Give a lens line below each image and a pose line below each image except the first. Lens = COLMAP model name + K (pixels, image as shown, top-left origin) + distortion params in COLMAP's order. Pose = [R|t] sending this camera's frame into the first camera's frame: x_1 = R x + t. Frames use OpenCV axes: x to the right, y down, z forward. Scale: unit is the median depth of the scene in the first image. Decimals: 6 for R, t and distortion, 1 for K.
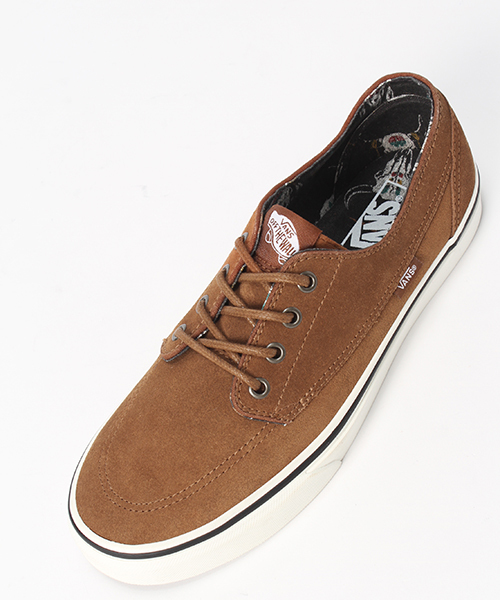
lens RADIAL K [[1235.9, 0, 250.3], [0, 1235.9, 301.2], [0, 0, 1]] dist [0.022604, 0.000000]
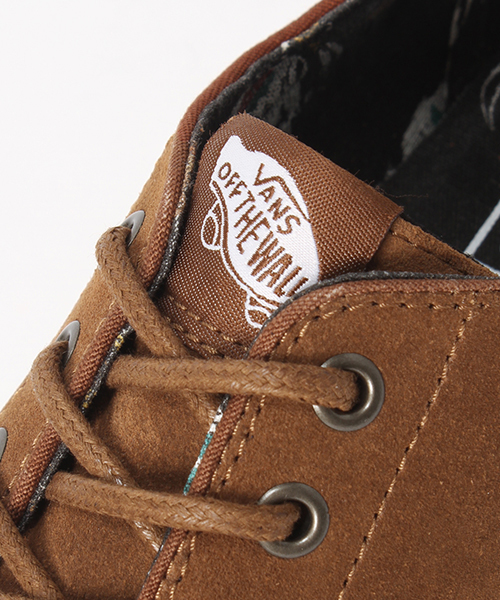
lens RADIAL K [[2571.0, 0, 250.4], [0, 2571.0, 300.3], [0, 0, 1]] dist [-0.554730, 0.000000]
pose [[0.999864, -0.000920, -0.016468, 0.033308], [0.000787, 0.999967, -0.008064, -0.031213], [0.016475, 0.008050, 0.999832, 0.420006]]
